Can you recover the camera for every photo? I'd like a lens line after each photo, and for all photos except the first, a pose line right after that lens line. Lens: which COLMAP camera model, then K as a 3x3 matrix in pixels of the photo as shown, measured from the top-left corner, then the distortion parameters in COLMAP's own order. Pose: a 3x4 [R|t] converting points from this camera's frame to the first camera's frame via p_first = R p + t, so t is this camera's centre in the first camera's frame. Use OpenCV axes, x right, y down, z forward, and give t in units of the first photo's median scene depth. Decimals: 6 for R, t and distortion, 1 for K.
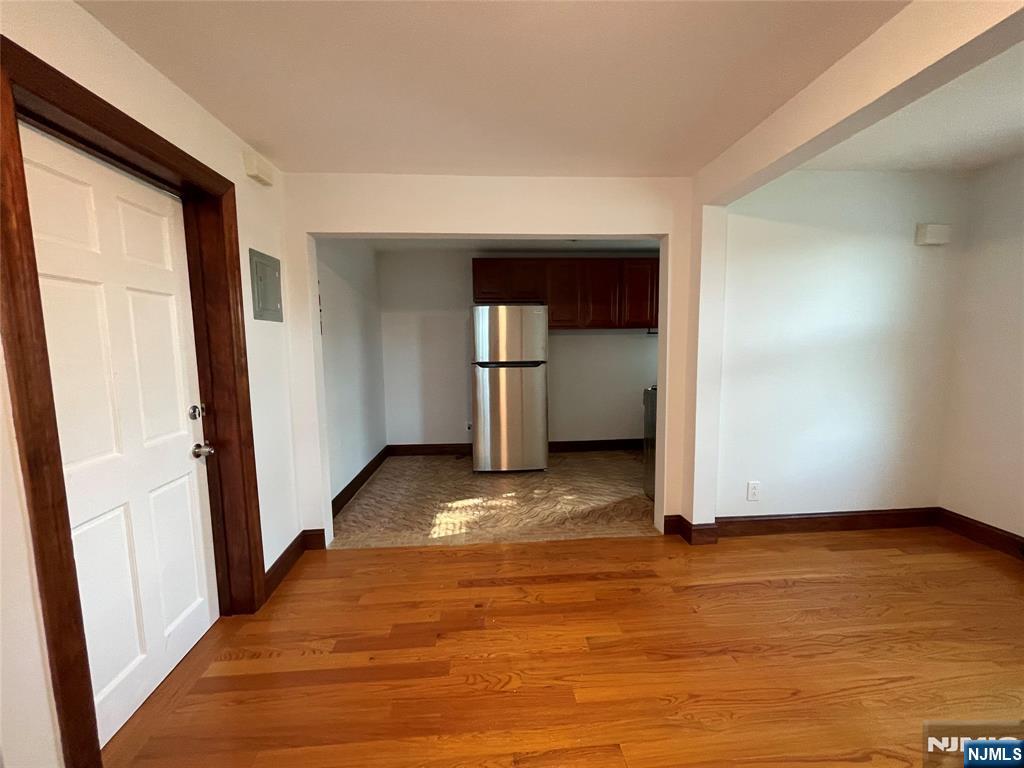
lens RADIAL K [[415.7, 0, 513.6], [0, 415.7, 382.7], [0, 0, 1]] dist [-0.001102, -0.000931]
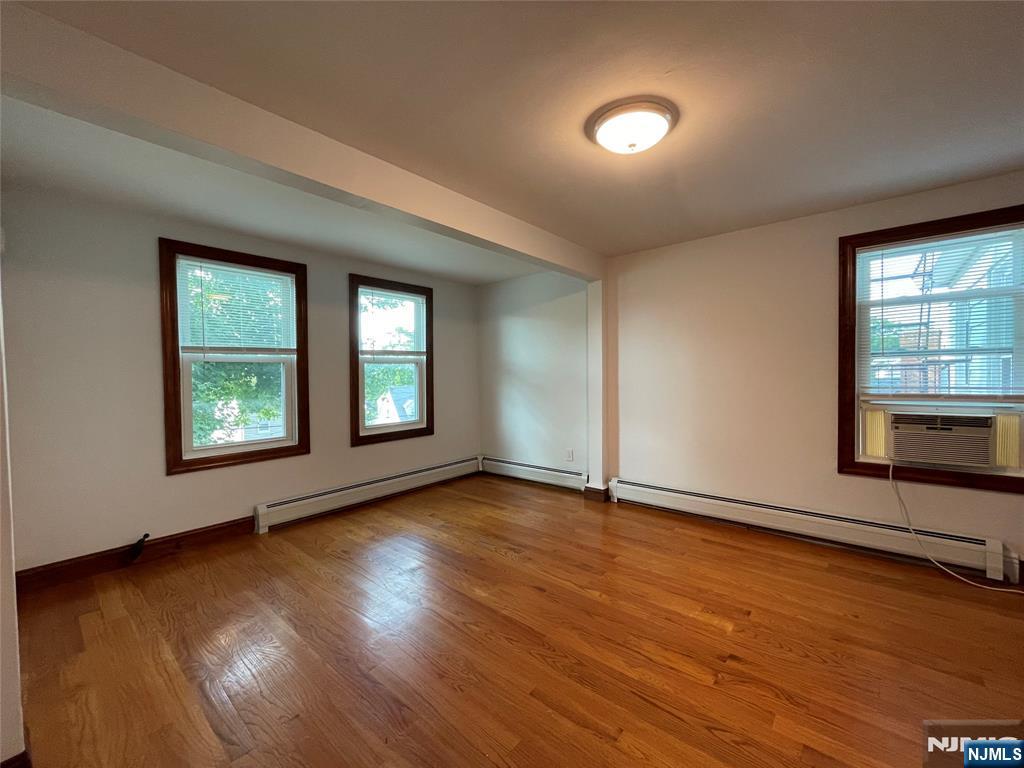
lens RADIAL K [[415.7, 0, 512.9], [0, 415.7, 383.4], [0, 0, 1]] dist [-0.001102, -0.000931]
pose [[-0.714628, 0.010055, 0.699432, -0.286921], [0.093343, 0.992325, 0.081105, -0.050763], [-0.693249, 0.123247, -0.710082, 0.934810]]
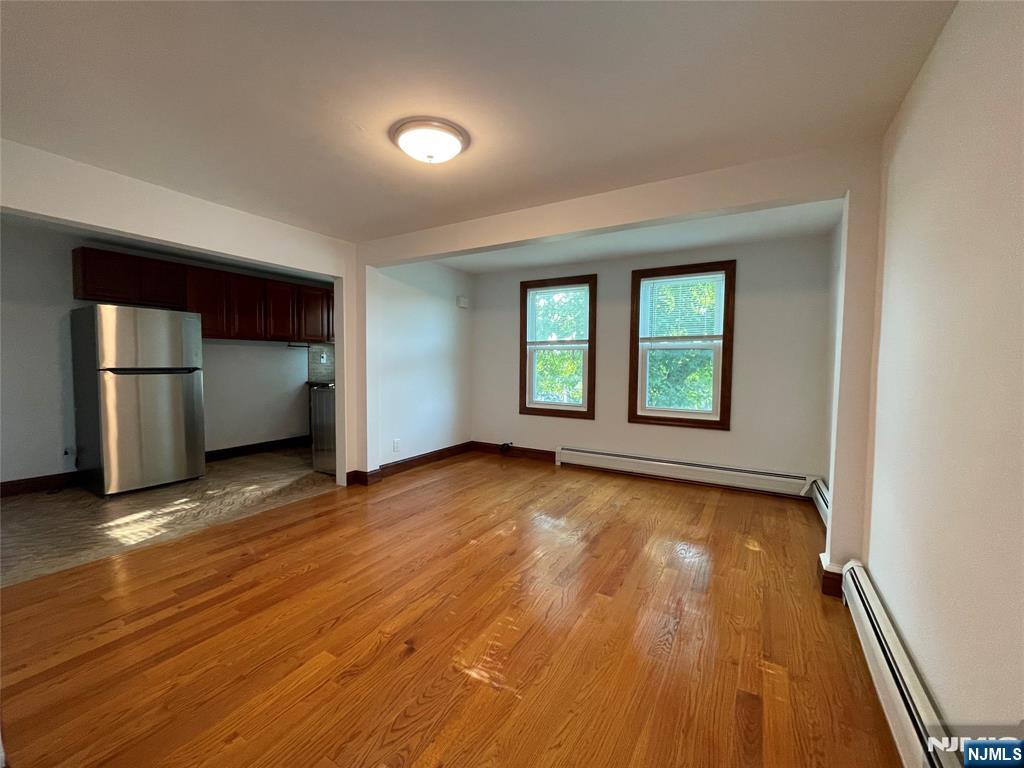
lens RADIAL K [[415.7, 0, 511.7], [0, 415.7, 383.1], [0, 0, 1]] dist [-0.001102, -0.000931]
pose [[0.571178, -0.023601, 0.820487, -0.516609], [0.063146, 0.997888, -0.015255, 0.077989], [-0.818394, 0.060524, 0.571462, -0.317627]]
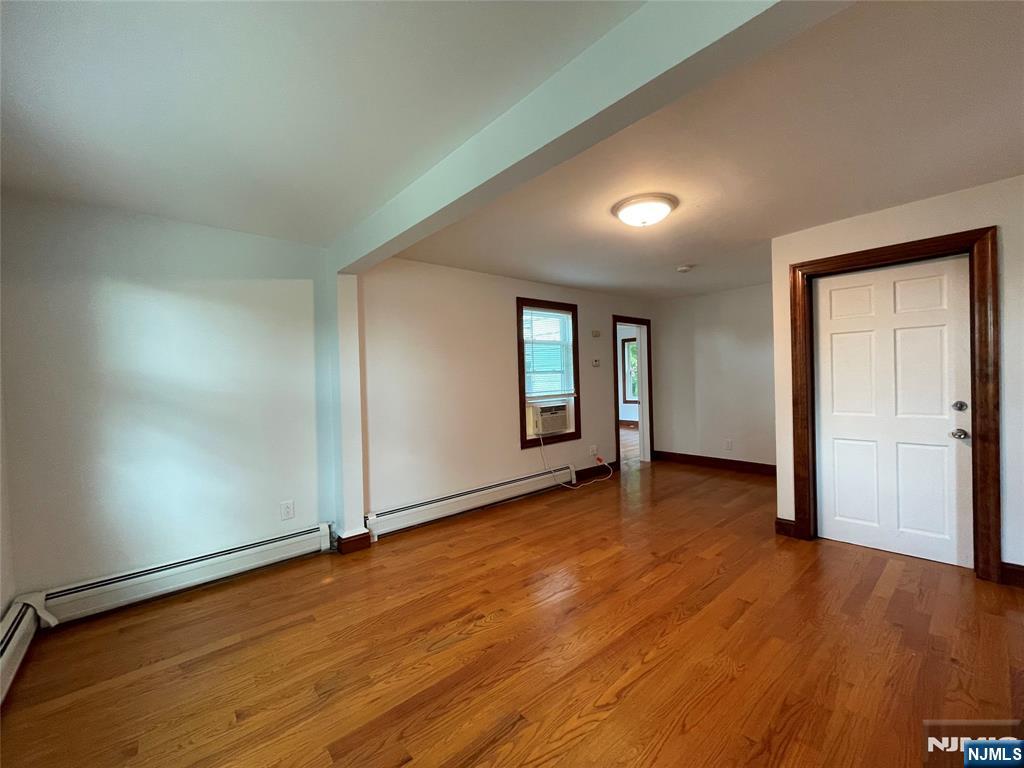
lens RADIAL K [[415.7, 0, 513.3], [0, 415.7, 382.4], [0, 0, 1]] dist [-0.001102, -0.000931]
pose [[-0.796454, 0.047800, -0.602806, 0.931595], [-0.017989, 0.994557, 0.102631, -0.090332], [0.604431, 0.092585, -0.791259, 0.876934]]
